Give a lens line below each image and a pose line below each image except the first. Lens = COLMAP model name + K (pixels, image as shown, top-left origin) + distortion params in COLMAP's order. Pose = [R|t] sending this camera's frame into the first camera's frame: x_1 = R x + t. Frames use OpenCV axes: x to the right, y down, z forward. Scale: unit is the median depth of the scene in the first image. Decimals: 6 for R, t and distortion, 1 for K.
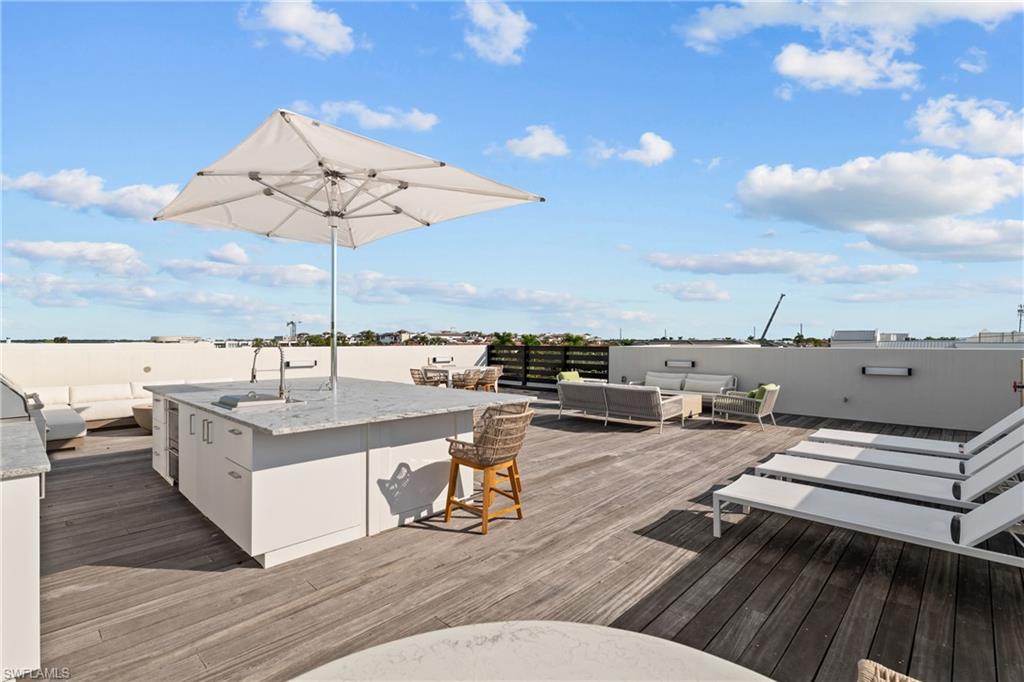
lens RADIAL K [[478.2, 0, 517.4], [0, 478.2, 338.8], [0, 0, 1]] dist [-0.001066, -0.000205]
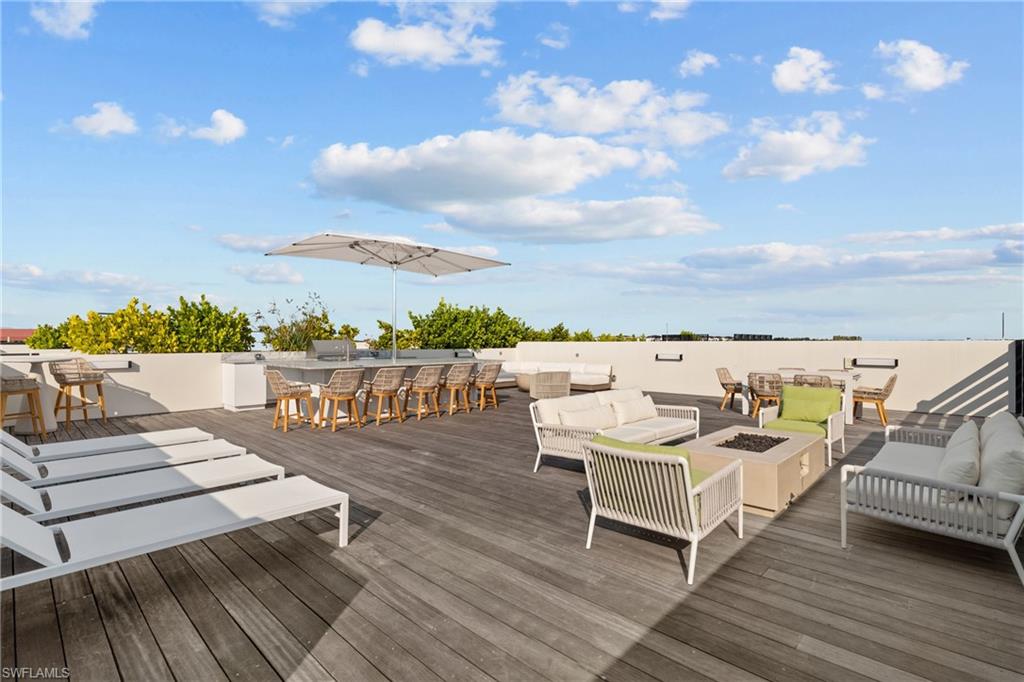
lens RADIAL K [[478.2, 0, 508.5], [0, 478.2, 335.8], [0, 0, 1]] dist [-0.001066, -0.000205]
pose [[0.999995, 0.002032, 0.002512, 0.857055], [-0.002029, 0.999997, -0.000949, 0.026266], [-0.002514, 0.000944, 0.999996, 0.031424]]
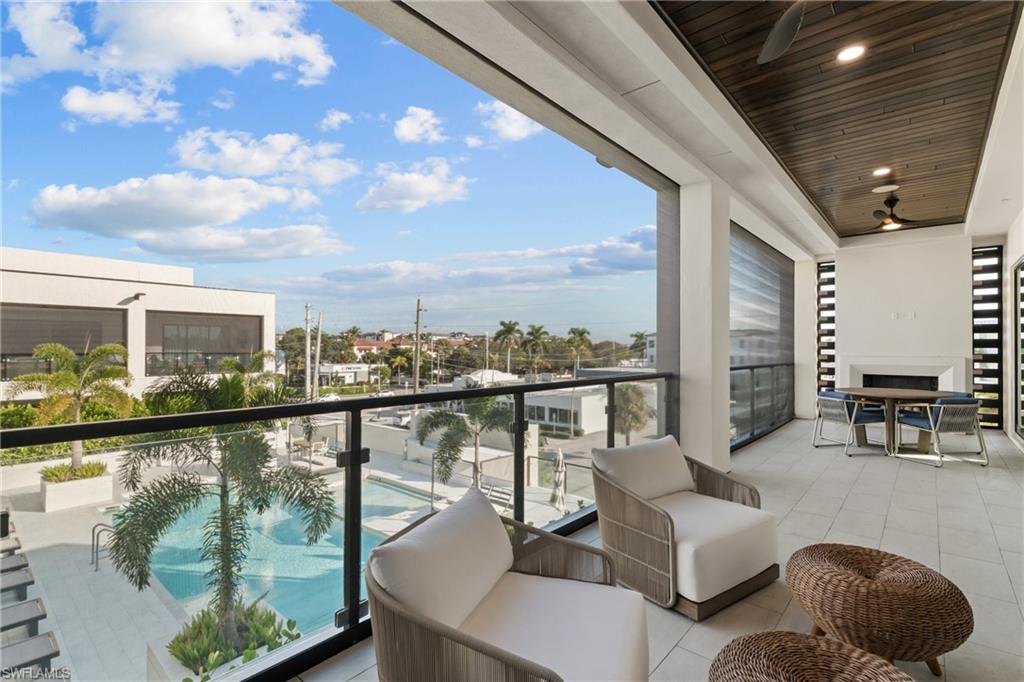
lens RADIAL K [[478.2, 0, 504.3], [0, 478.2, 340.0], [0, 0, 1]] dist [-0.001066, -0.000205]
pose [[0.999980, -0.004321, 0.004722, 1.667232], [0.004313, 0.999989, 0.001628, 0.038282], [-0.004729, -0.001607, 0.999988, -0.234182]]
